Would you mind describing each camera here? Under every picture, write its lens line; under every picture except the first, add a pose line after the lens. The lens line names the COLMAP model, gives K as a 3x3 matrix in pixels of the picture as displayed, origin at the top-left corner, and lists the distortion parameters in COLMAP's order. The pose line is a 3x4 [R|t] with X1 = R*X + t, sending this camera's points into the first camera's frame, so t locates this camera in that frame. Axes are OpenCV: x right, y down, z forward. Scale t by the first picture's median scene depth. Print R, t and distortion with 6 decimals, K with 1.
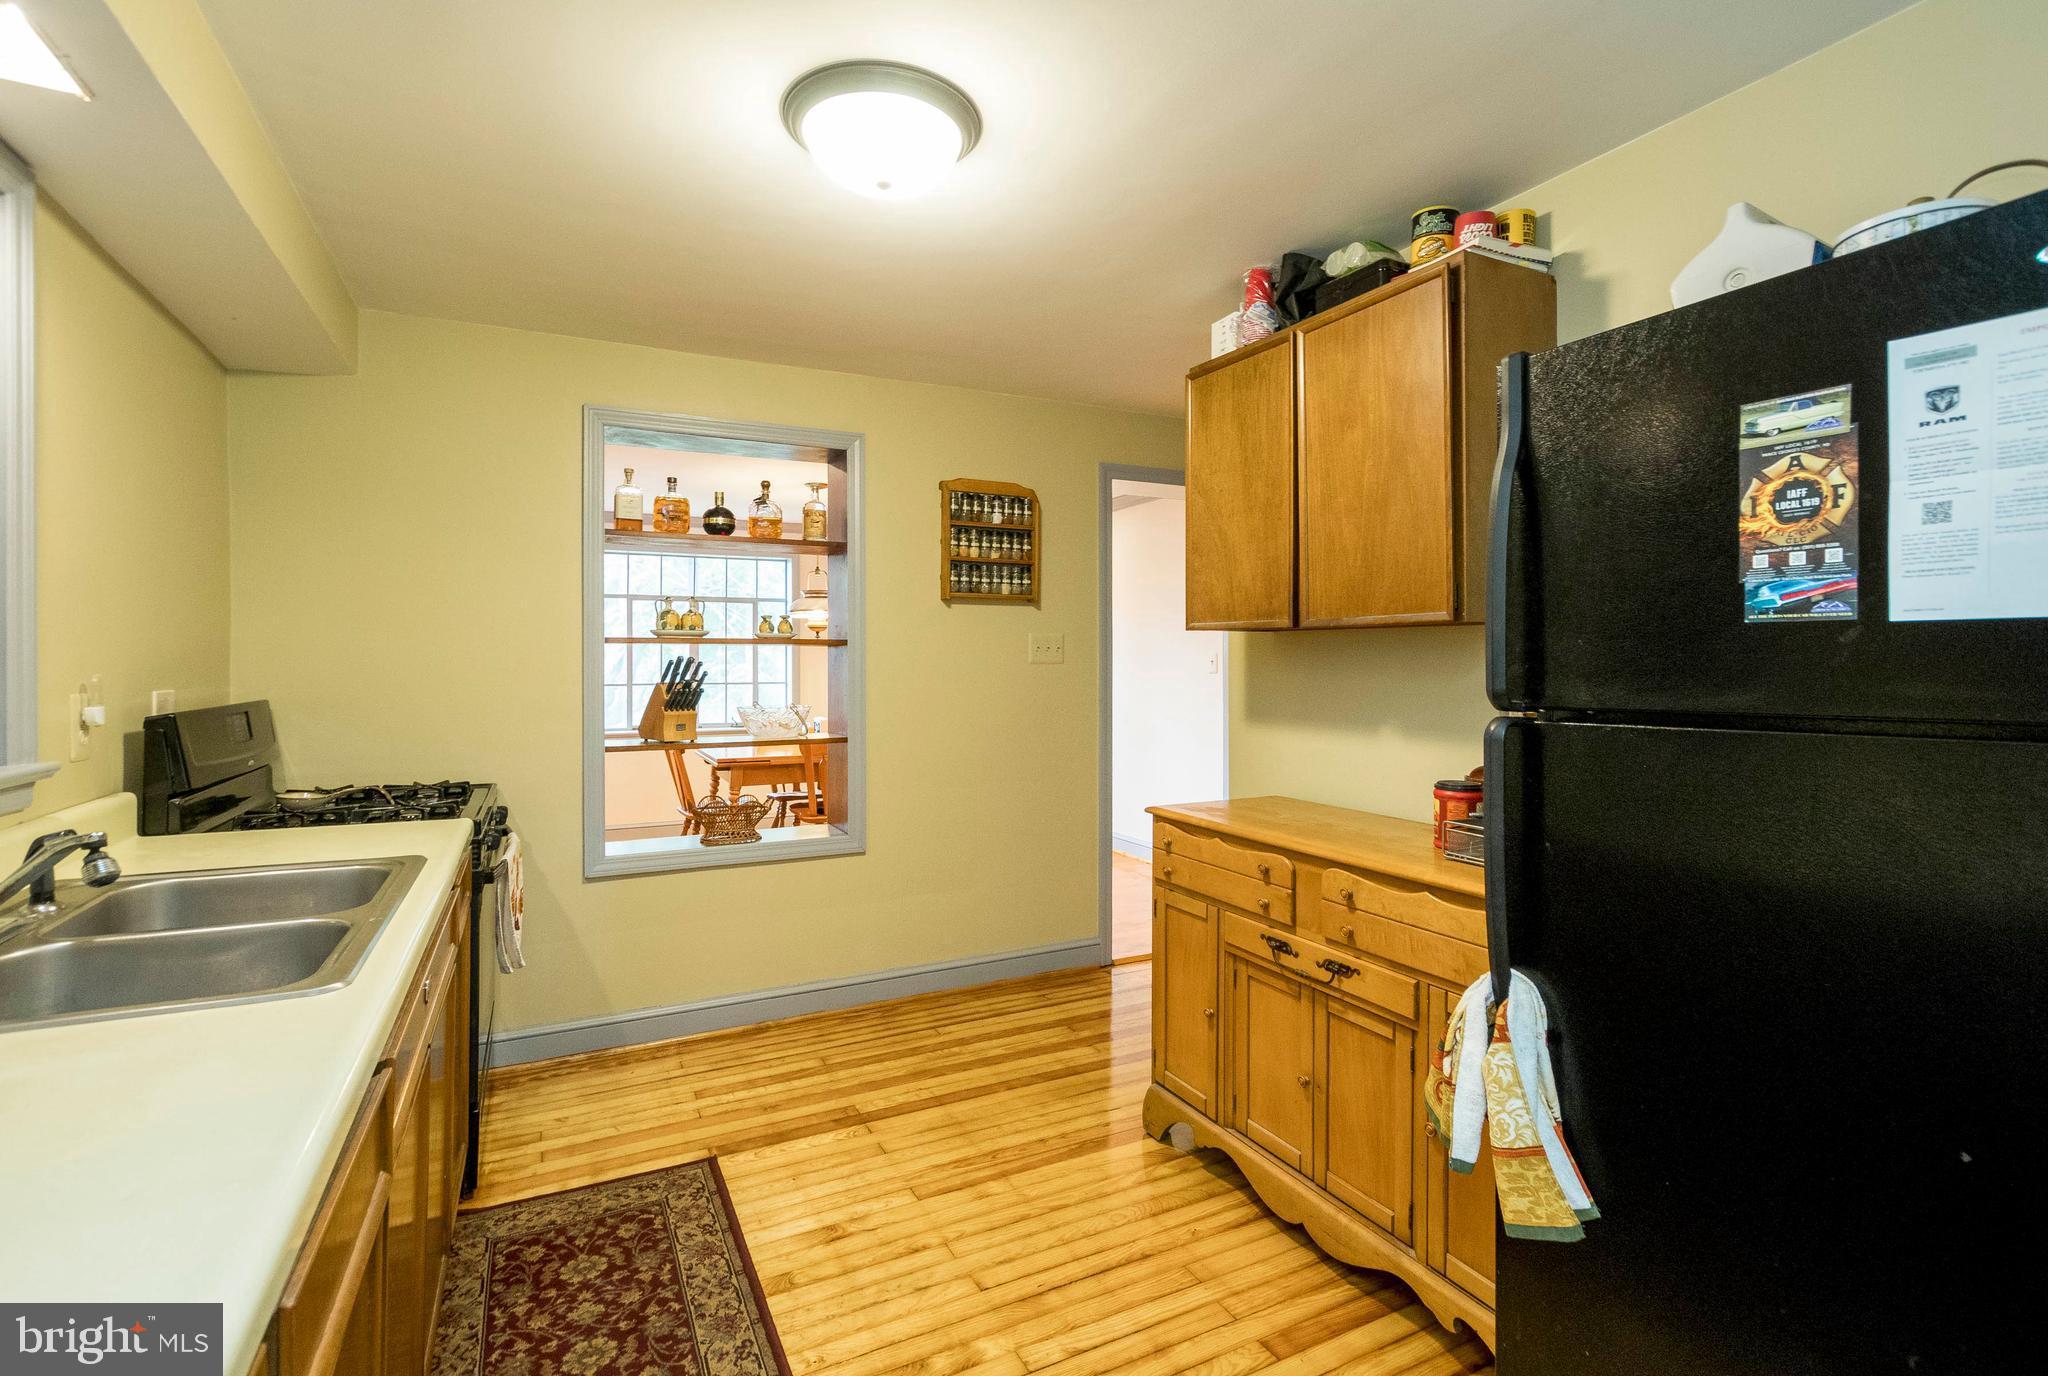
lens RADIAL K [[940.7, 0, 1018.7], [0, 940.7, 678.3], [0, 0, 1]] dist [0.004237, 0.001236]
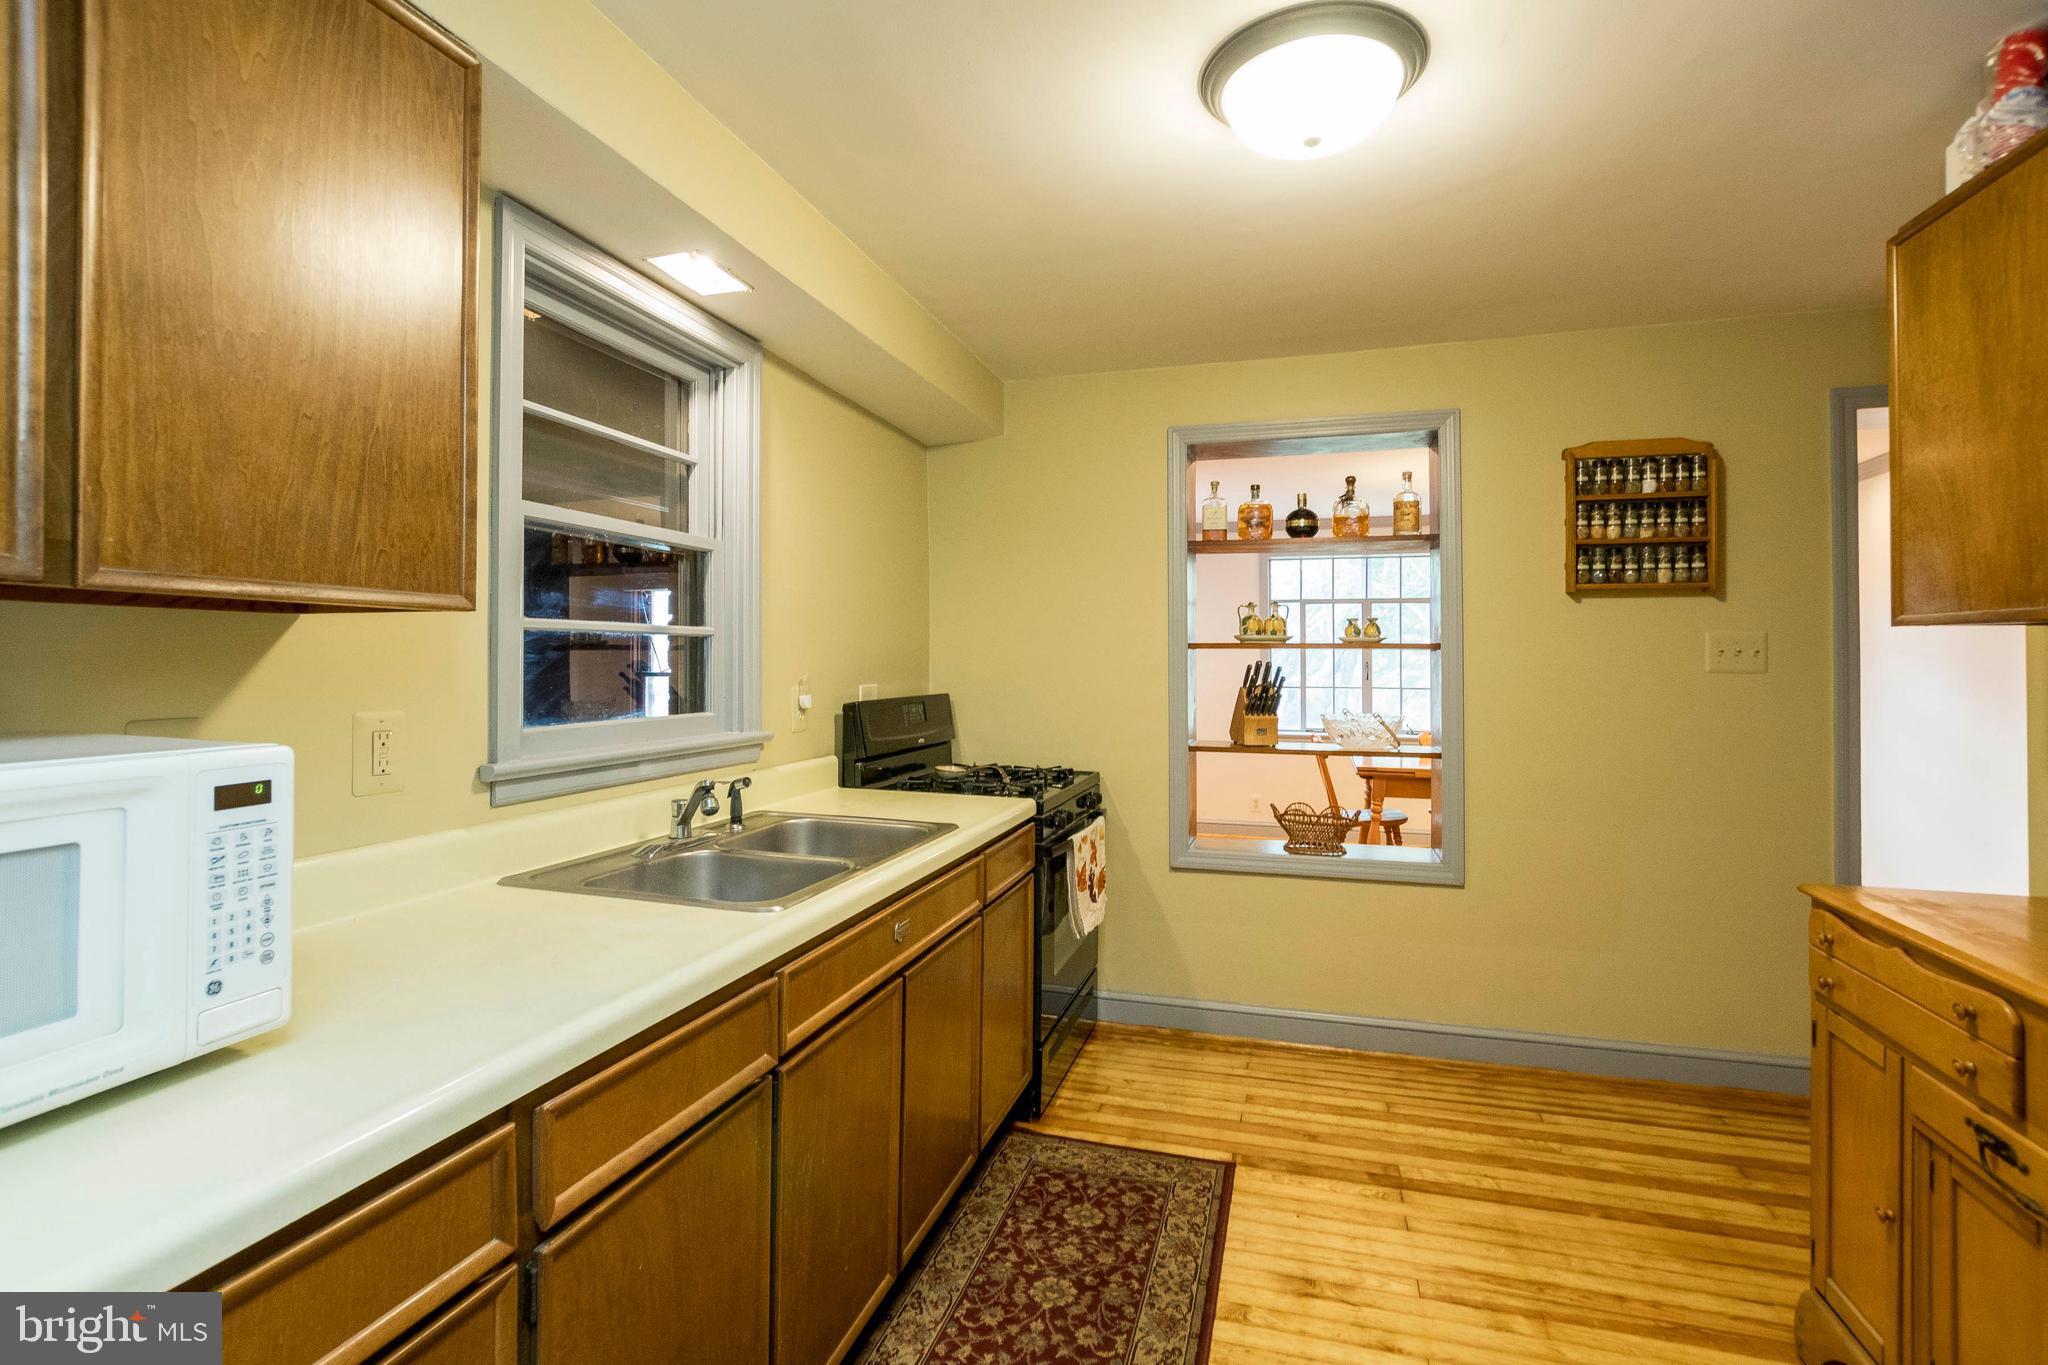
lens RADIAL K [[953.9, 0, 1033.4], [0, 953.9, 679.2], [0, 0, 1]] dist [-0.002627, 0.000754]
pose [[0.736646, 0.017607, -0.676049, 0.169501], [-0.019407, 0.999800, 0.004893, -0.005186], [0.676000, 0.009516, 0.736840, 0.093307]]
